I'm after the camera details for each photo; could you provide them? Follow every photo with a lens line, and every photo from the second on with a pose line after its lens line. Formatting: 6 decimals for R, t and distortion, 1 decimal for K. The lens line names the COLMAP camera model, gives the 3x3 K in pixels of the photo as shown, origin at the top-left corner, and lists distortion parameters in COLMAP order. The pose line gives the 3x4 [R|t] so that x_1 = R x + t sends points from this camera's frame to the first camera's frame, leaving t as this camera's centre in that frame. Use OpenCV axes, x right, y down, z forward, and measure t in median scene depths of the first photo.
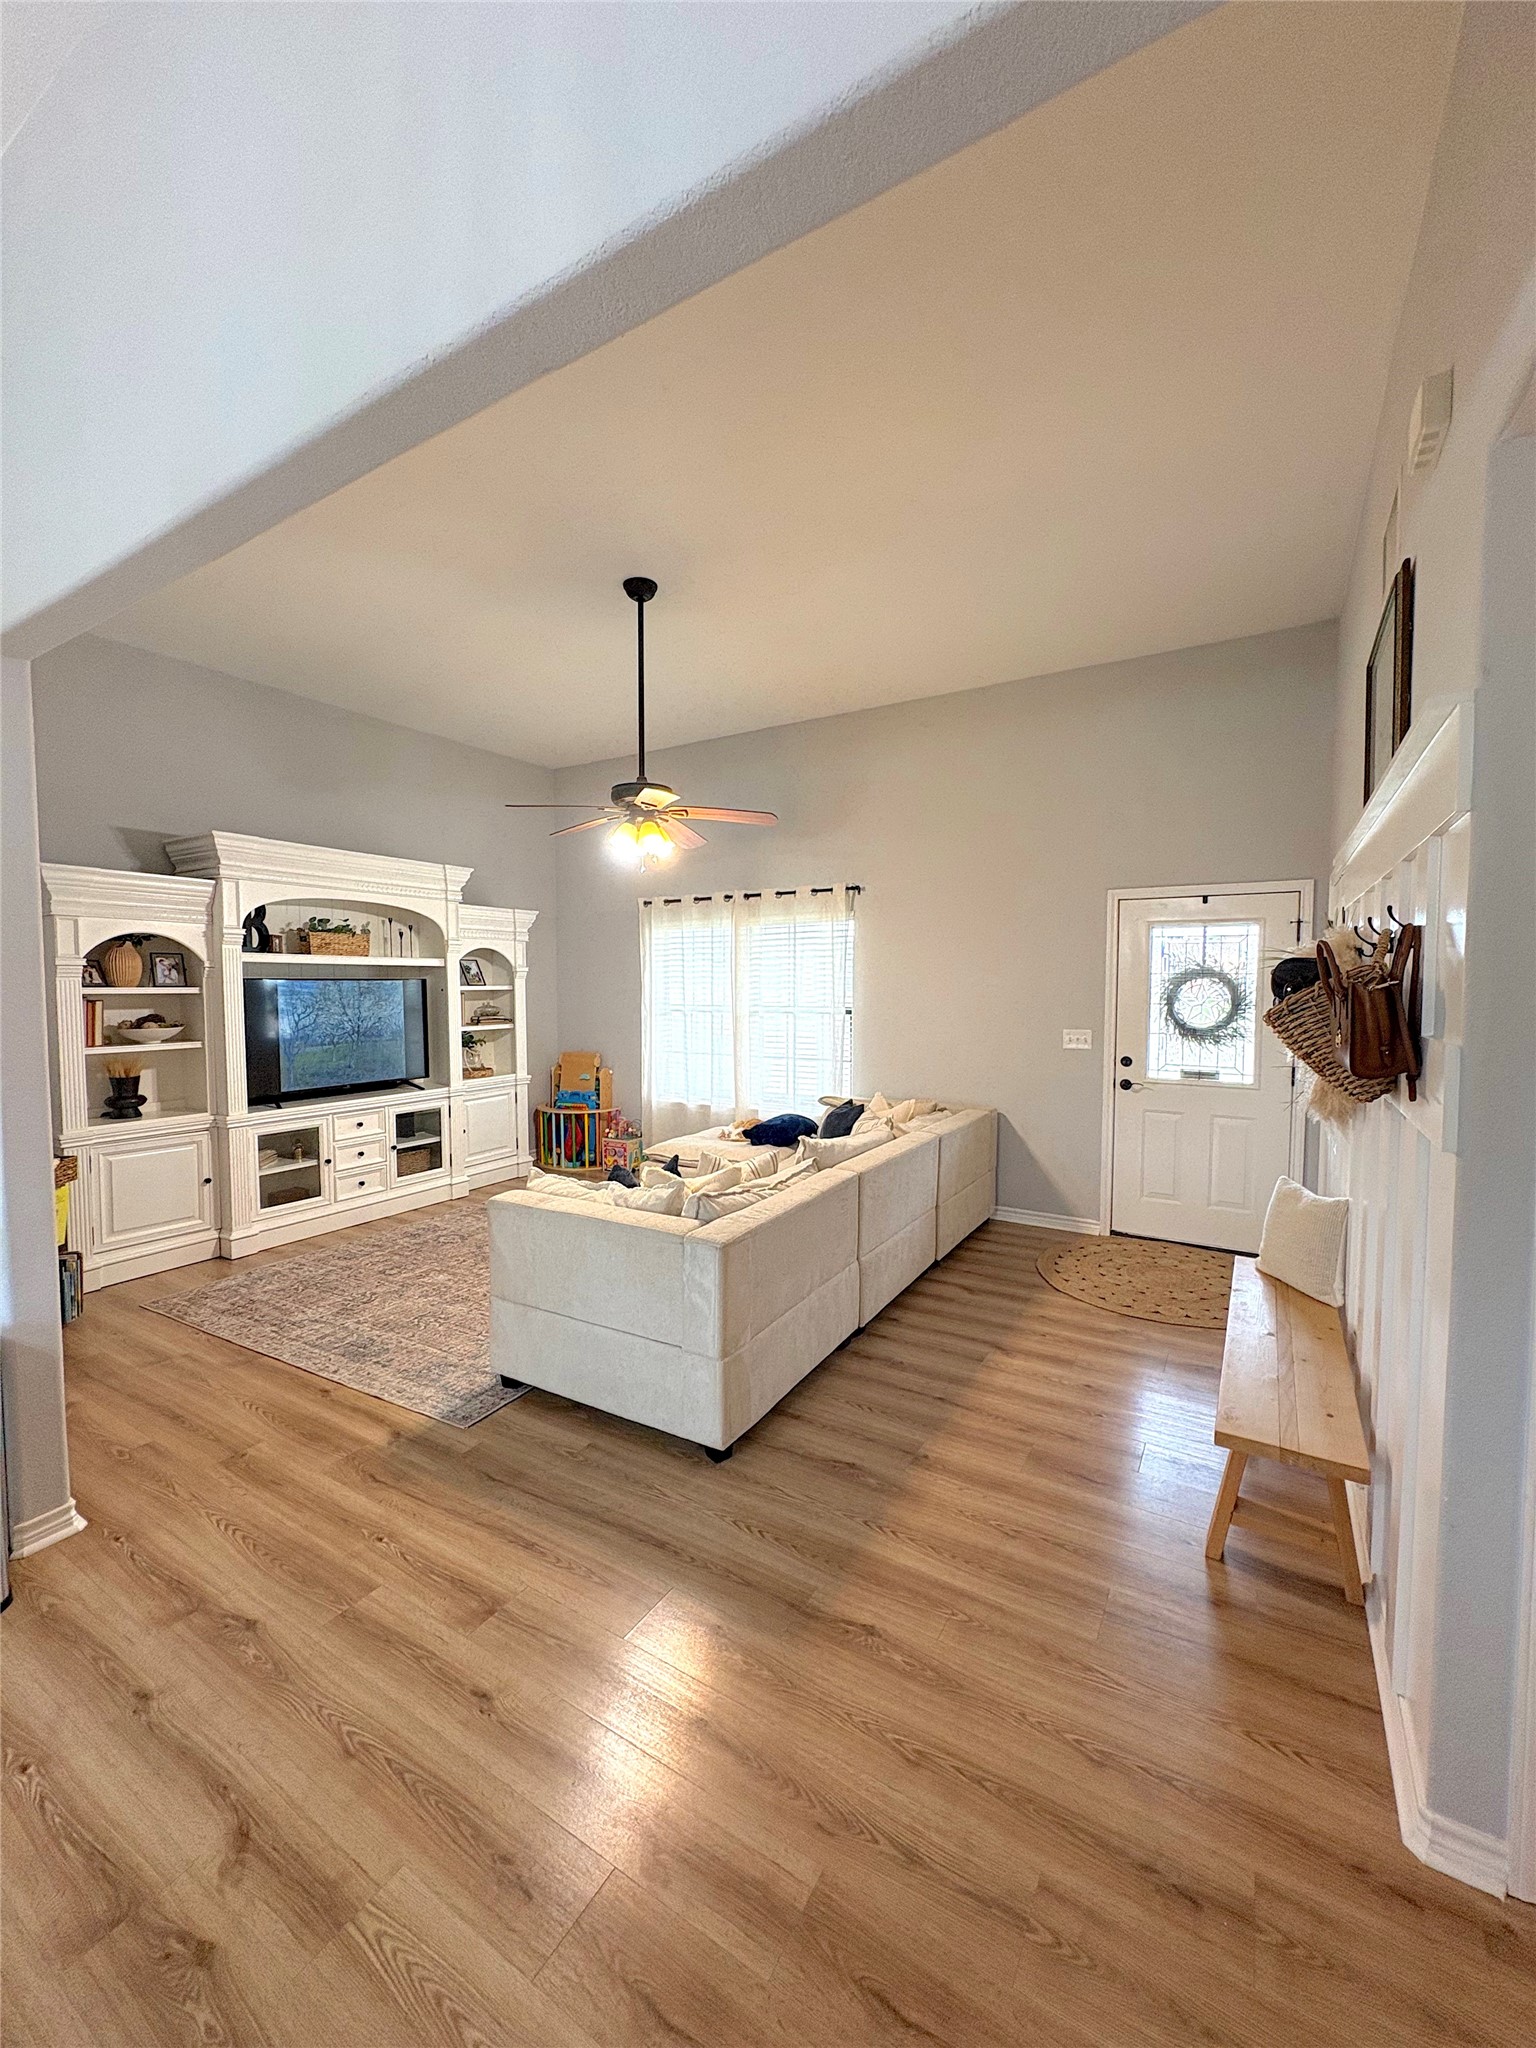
lens RADIAL K [[811.2, 0, 768.4], [0, 811.2, 1022.2], [0, 0, 1]] dist [-0.000391, 0.000066]
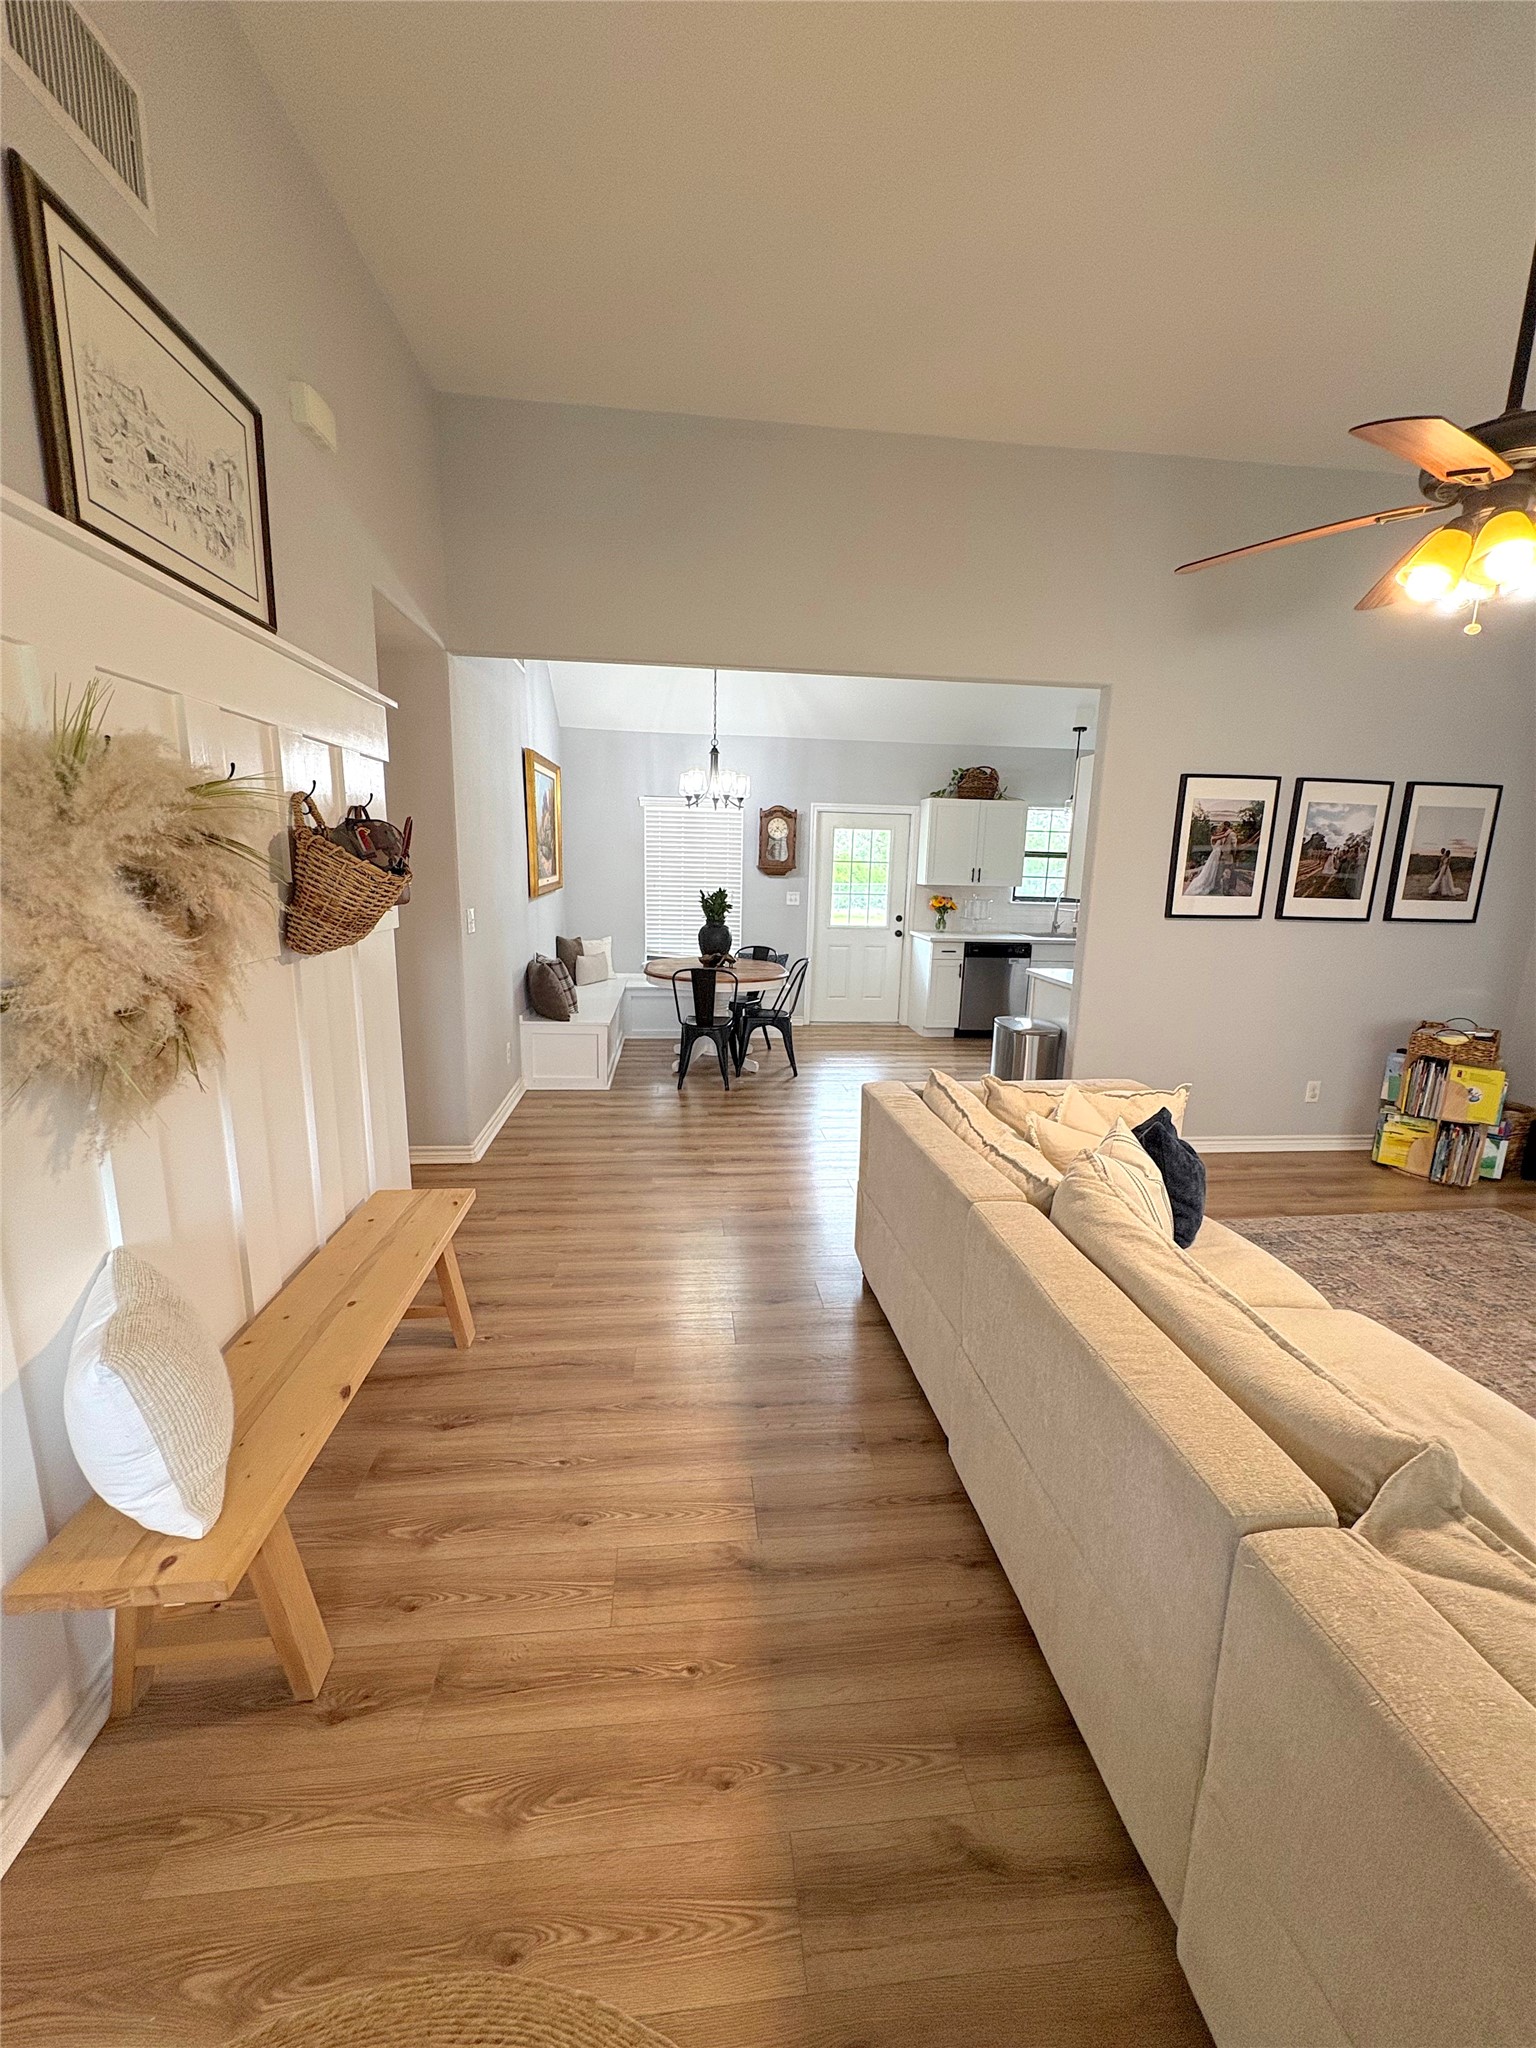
lens RADIAL K [[811.2, 0, 768.7], [0, 811.2, 1022.7], [0, 0, 1]] dist [-0.000391, 0.000066]
pose [[-0.793916, 0.101139, -0.599557, 0.445622], [-0.053571, 0.970599, 0.234667, -0.047779], [0.605663, 0.218425, -0.765156, 1.071476]]
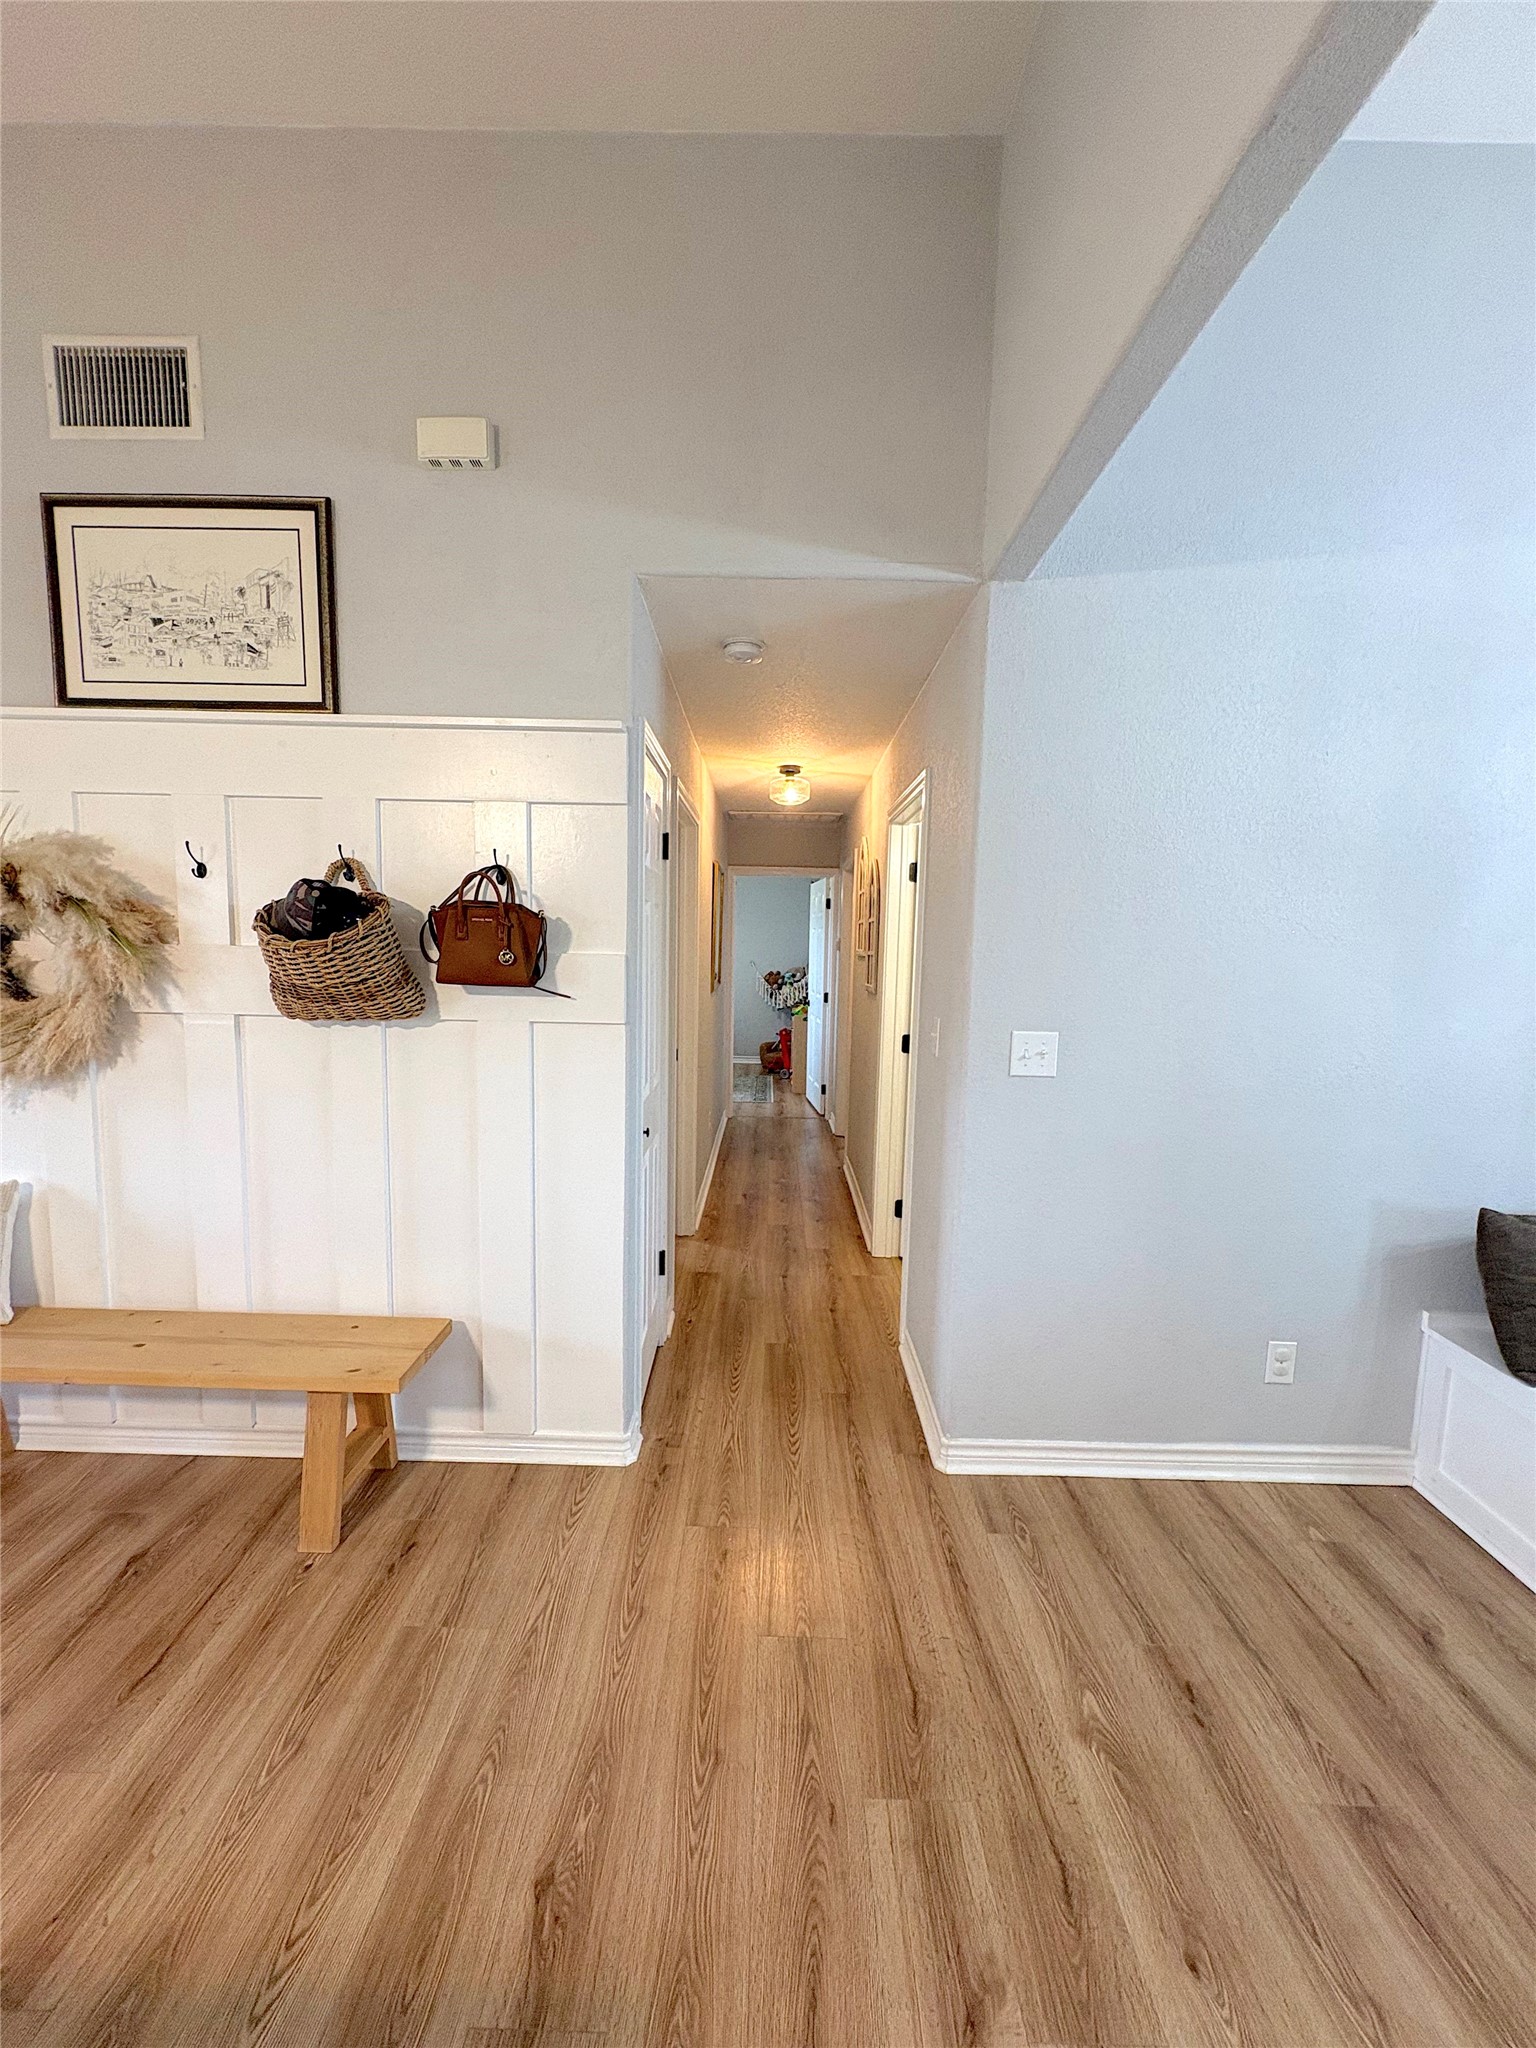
lens RADIAL K [[811.2, 0, 766.5], [0, 811.2, 1023.2], [0, 0, 1]] dist [-0.000391, 0.000066]
pose [[-0.512106, -0.097903, 0.853324, -0.209959], [0.022125, 0.991649, 0.127051, -0.010828], [-0.858637, 0.083943, -0.505663, 0.510459]]
